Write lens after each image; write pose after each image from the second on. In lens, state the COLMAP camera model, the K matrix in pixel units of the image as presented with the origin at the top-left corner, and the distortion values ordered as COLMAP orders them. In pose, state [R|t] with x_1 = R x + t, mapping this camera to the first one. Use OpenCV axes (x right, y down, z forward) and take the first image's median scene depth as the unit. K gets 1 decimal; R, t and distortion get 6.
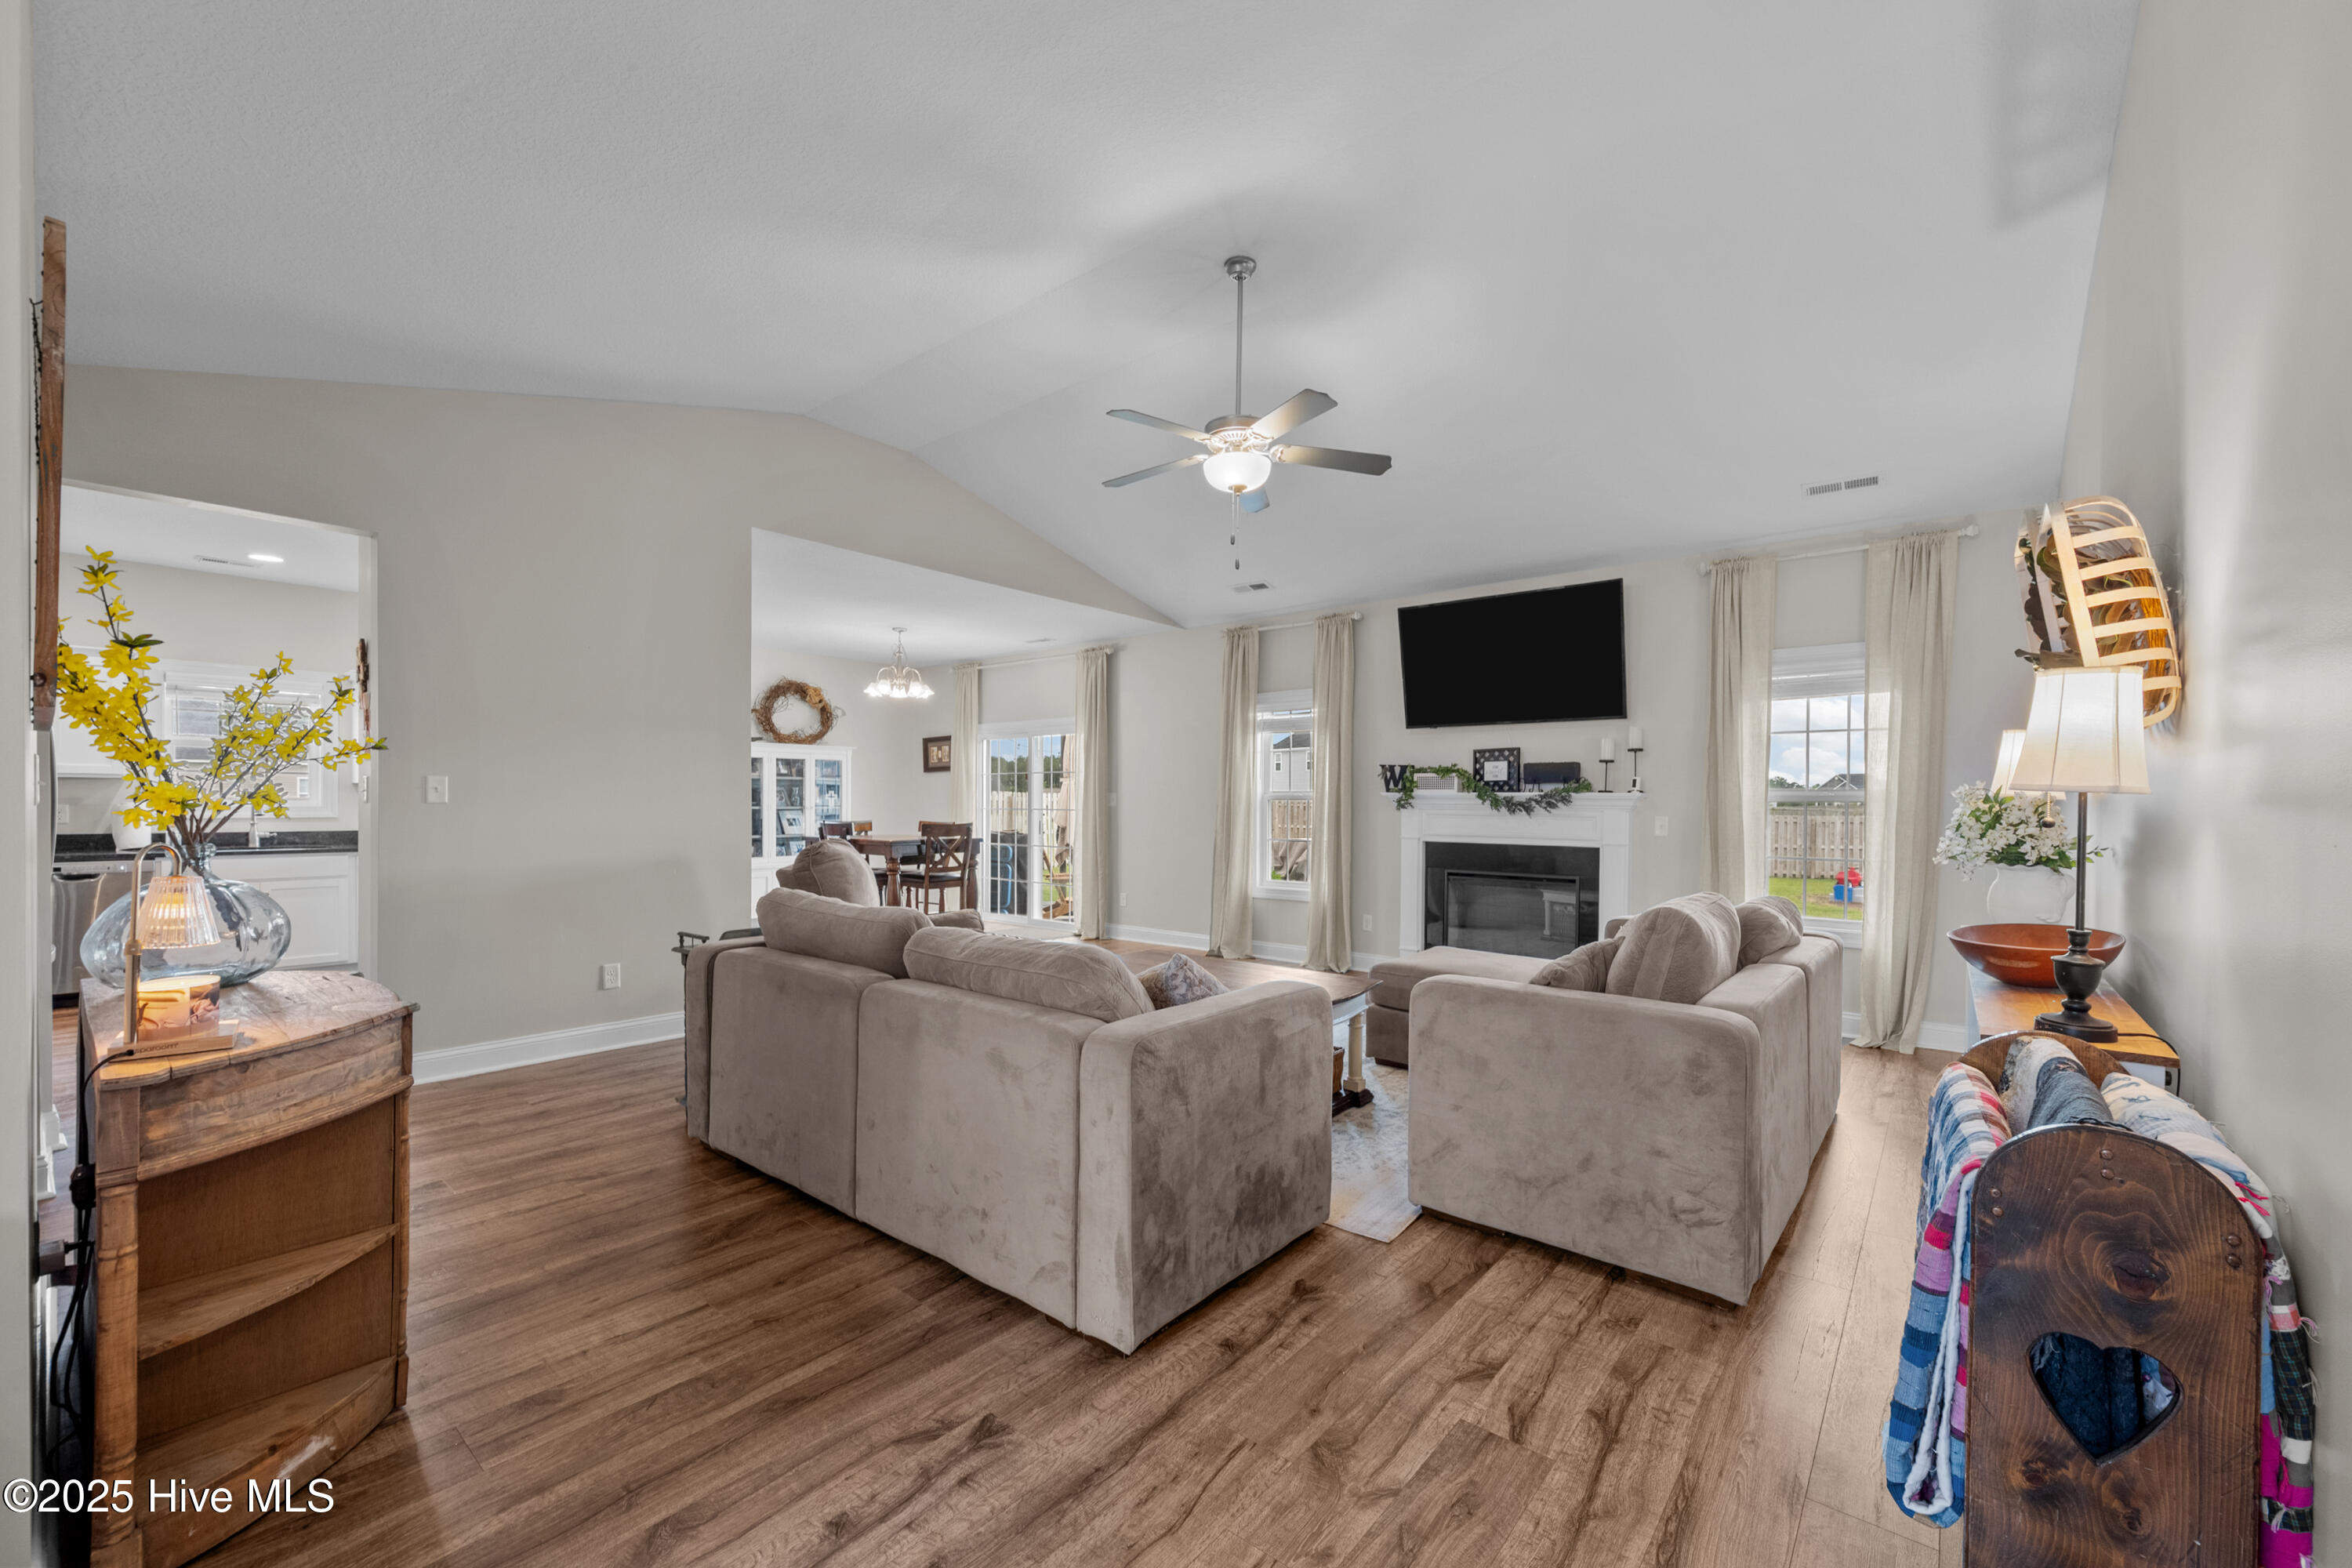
lens RADIAL K [[947.3, 0, 1187.2], [0, 947.3, 812.4], [0, 0, 1]] dist [-0.000173, 0.000091]
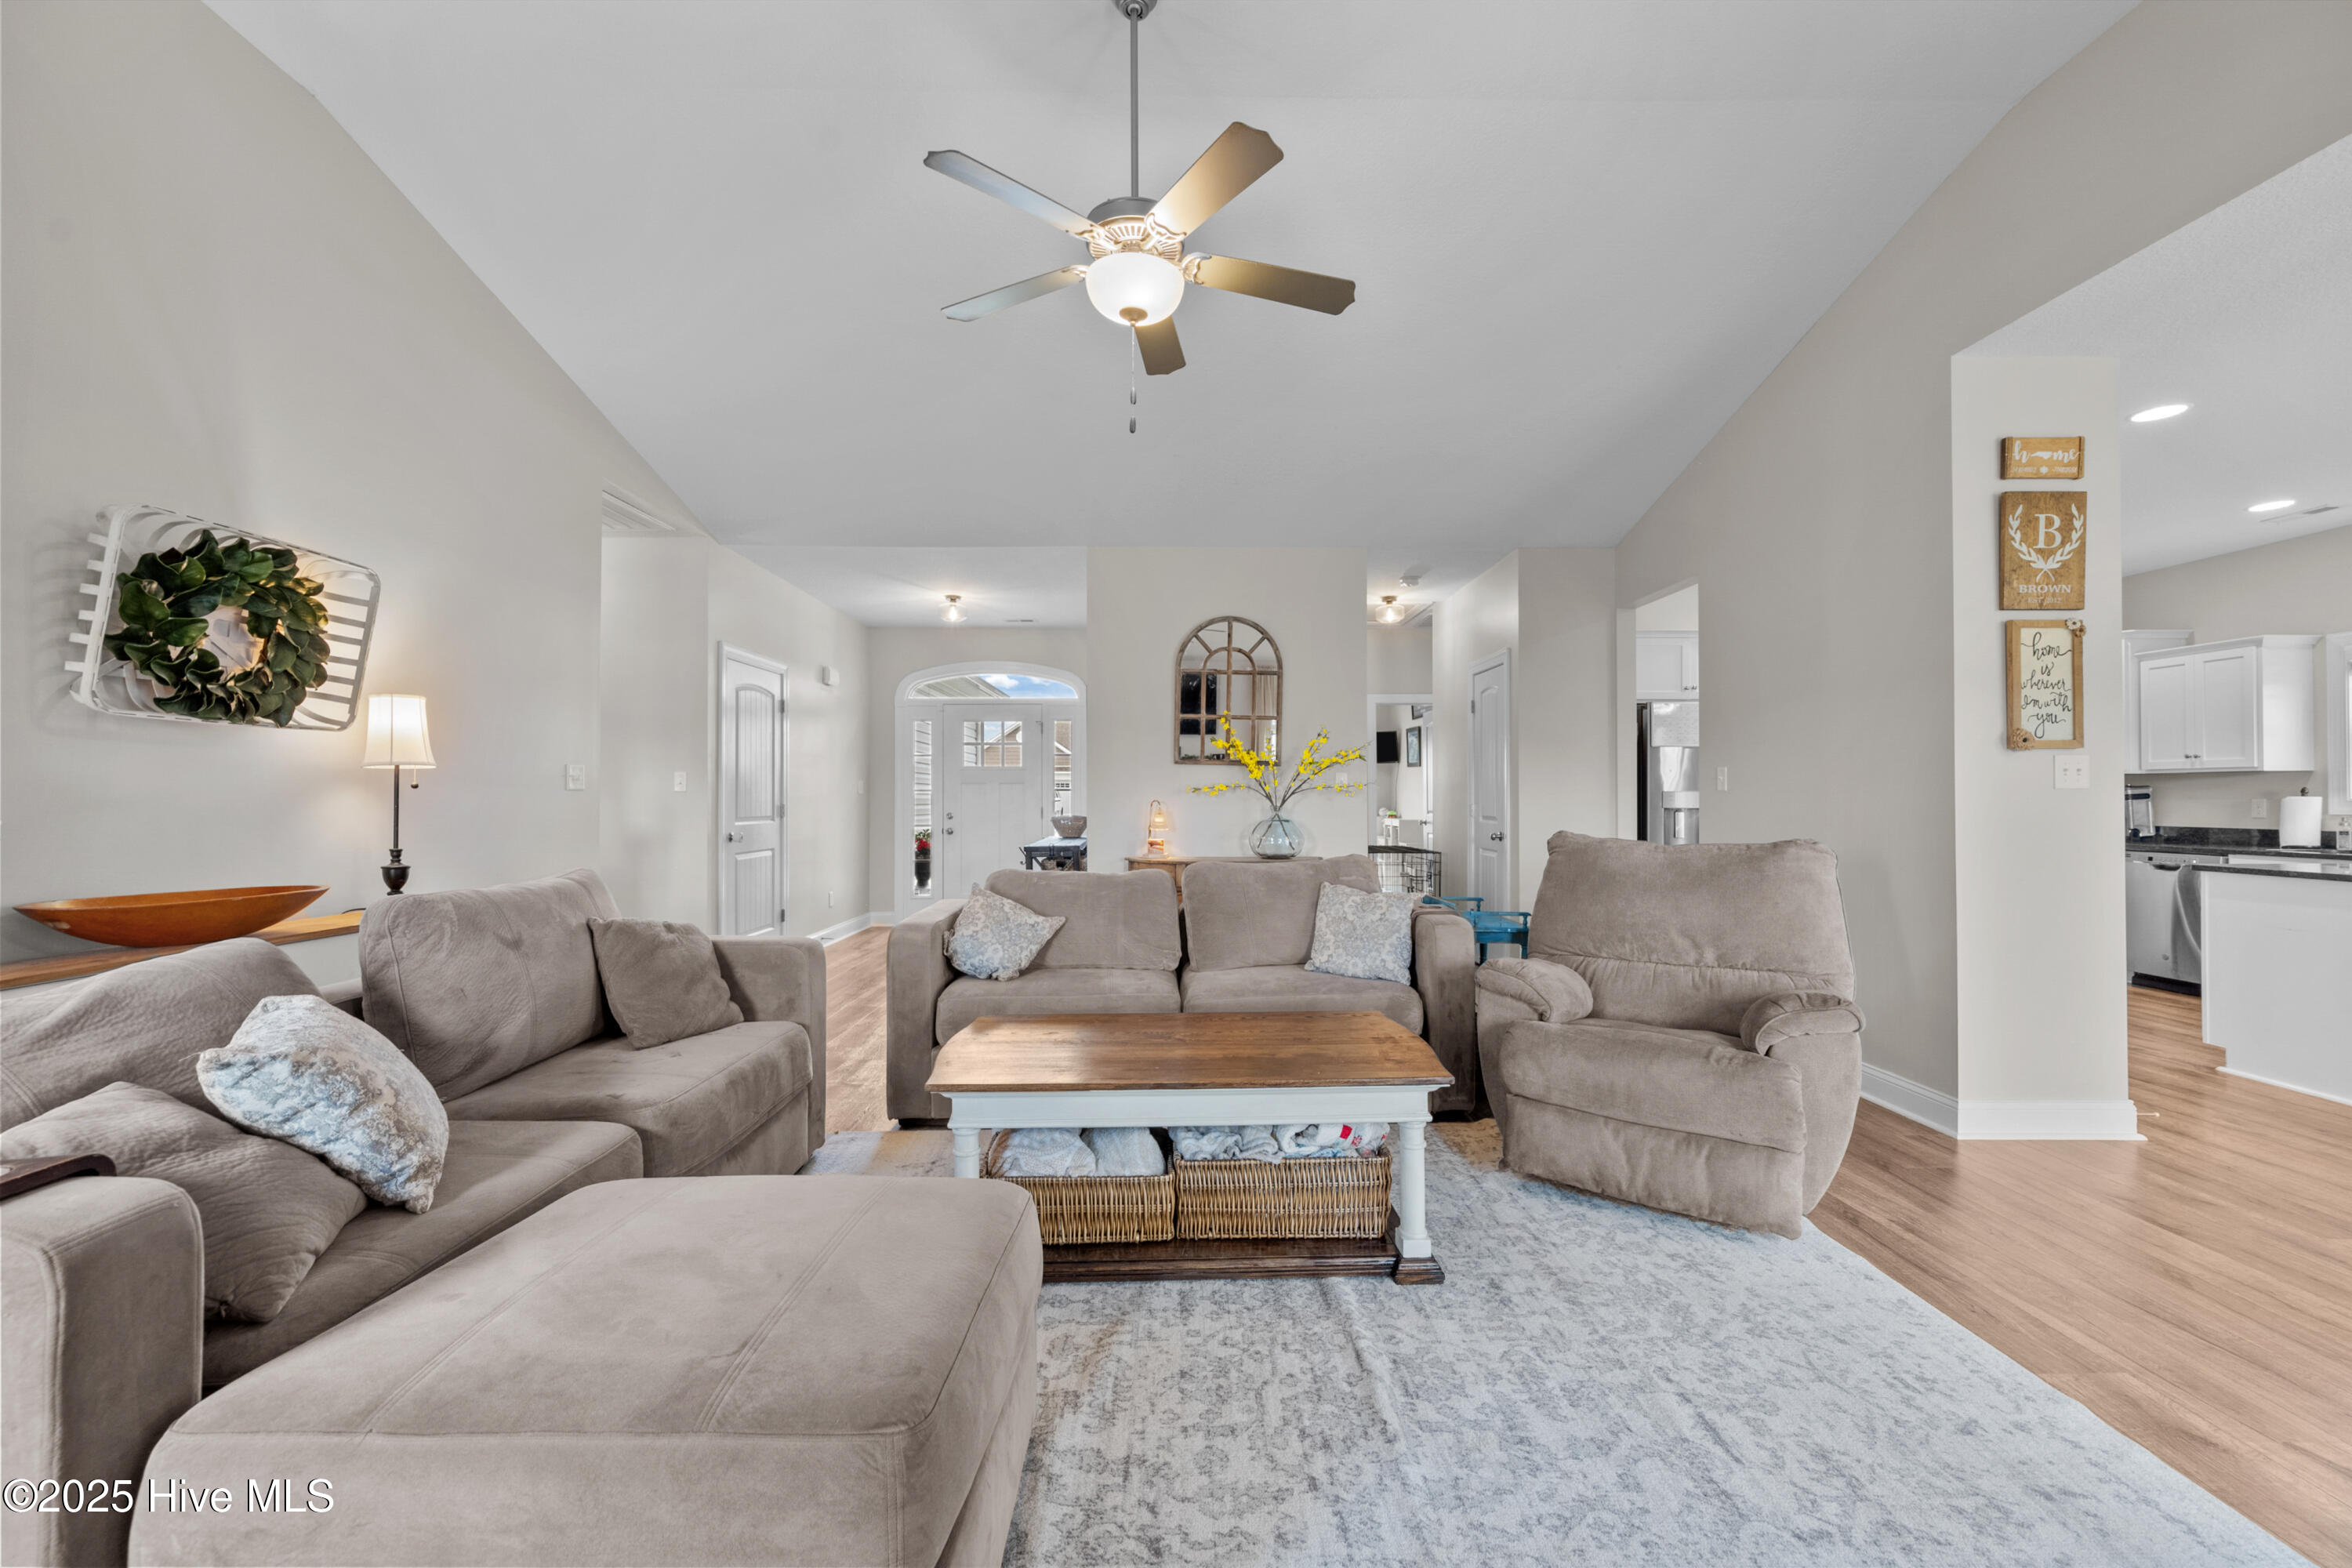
lens RADIAL K [[927.2, 0, 1180.4], [0, 927.2, 788.6], [0, 0, 1]] dist [0.000402, 0.000485]
pose [[-0.761929, -0.014902, -0.647489, 0.192252], [-0.013513, 0.999883, -0.007110, 0.001794], [0.647520, 0.003332, -0.762041, 0.646625]]
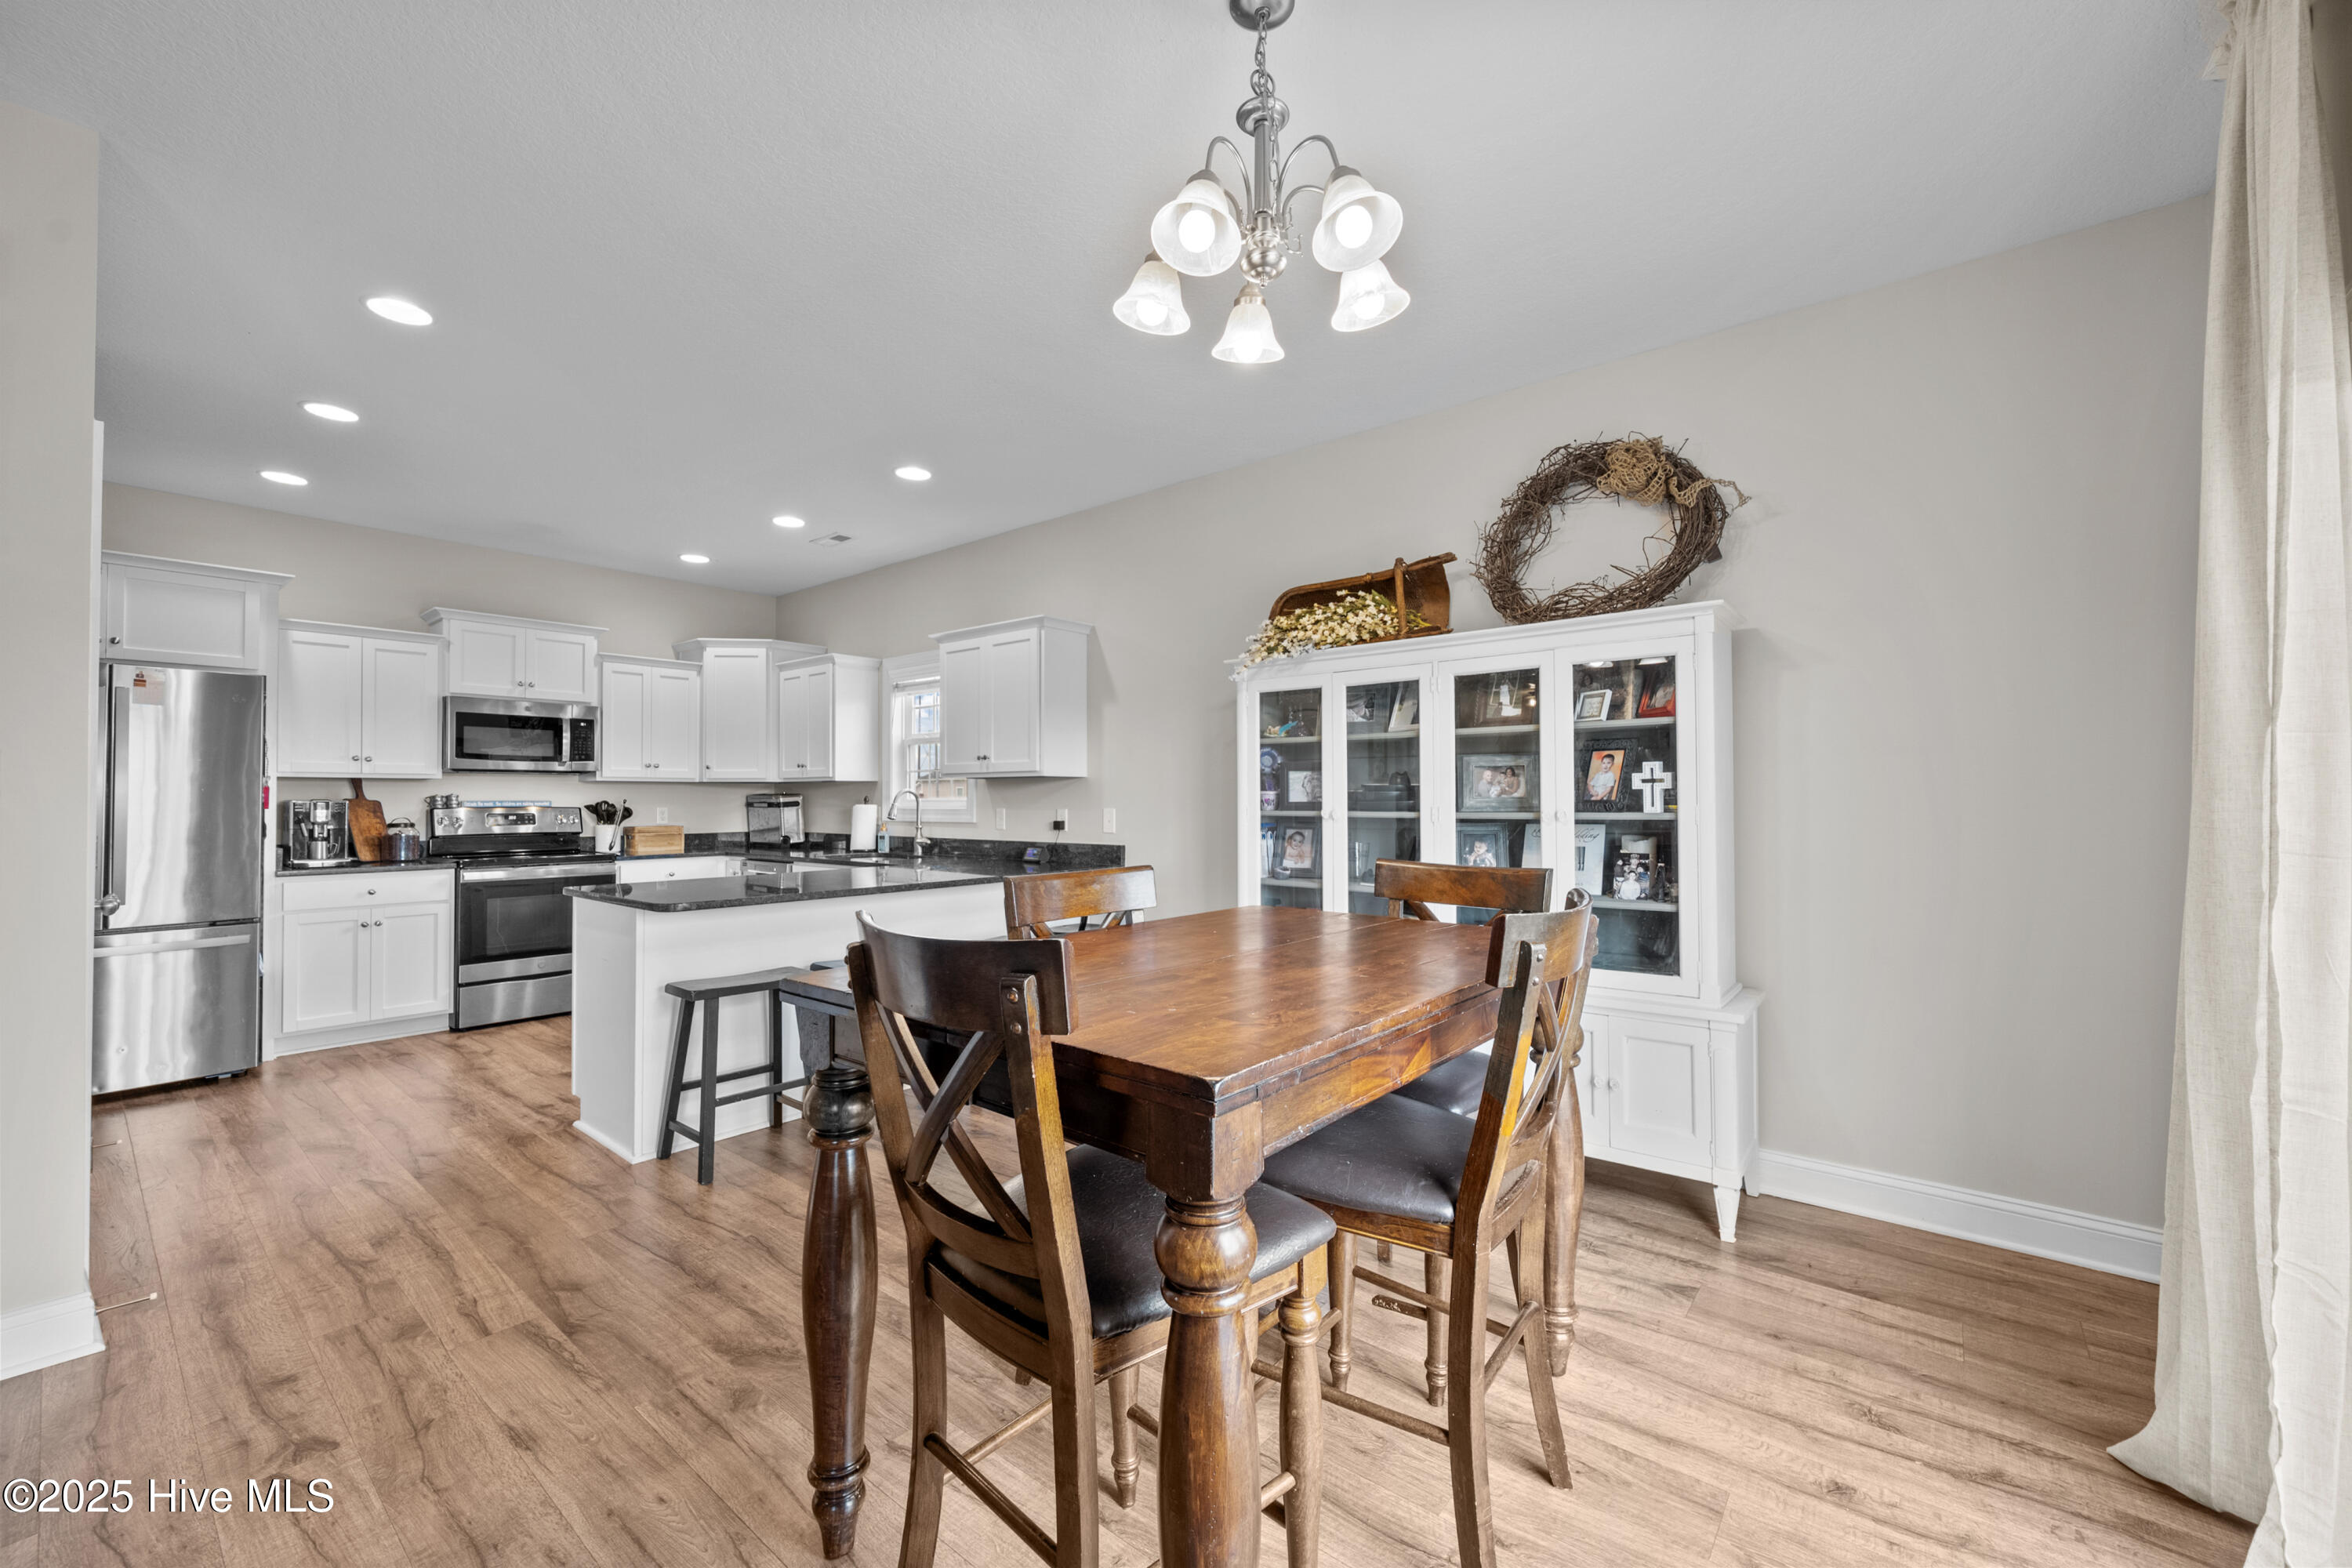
lens RADIAL K [[928.2, 0, 1176.0], [0, 928.2, 784.0], [0, 0, 1]] dist [0.001236, -0.000074]
pose [[0.001569, -0.024960, -0.999687, -0.084317], [-0.008180, 0.999655, -0.024972, -0.006924], [0.999965, 0.008216, 0.001364, 0.873680]]
